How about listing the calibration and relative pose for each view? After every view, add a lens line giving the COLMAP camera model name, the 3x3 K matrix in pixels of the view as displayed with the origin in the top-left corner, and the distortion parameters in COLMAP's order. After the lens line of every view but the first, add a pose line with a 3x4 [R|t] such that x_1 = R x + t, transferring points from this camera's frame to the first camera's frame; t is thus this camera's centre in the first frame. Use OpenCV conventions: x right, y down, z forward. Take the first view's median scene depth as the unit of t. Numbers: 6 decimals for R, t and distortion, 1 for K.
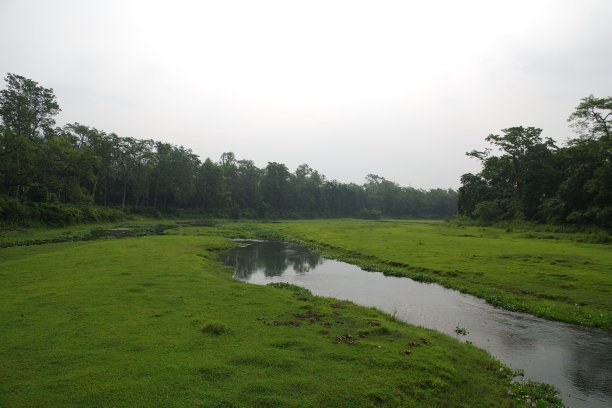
lens RADIAL K [[429.1, 0, 328.6], [0, 429.1, 207.5], [0, 0, 1]] dist [-0.101201, 0.056998]
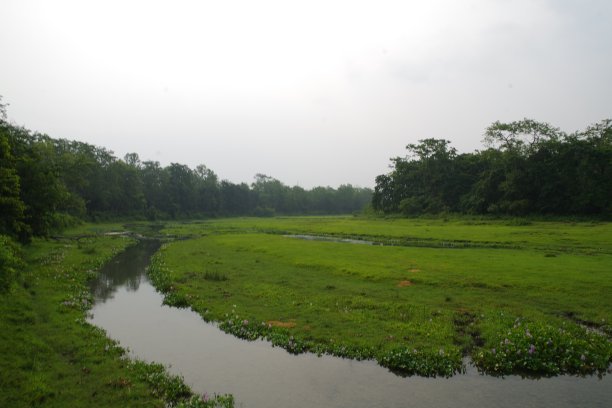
lens RADIAL K [[429.1, 0, 324.7], [0, 429.1, 199.0], [0, 0, 1]] dist [-0.101201, 0.056998]
pose [[0.945325, -0.022600, 0.325345, -0.200395], [0.027036, 0.999593, -0.009118, -0.005818], [-0.325007, 0.017416, 0.945551, -0.076120]]
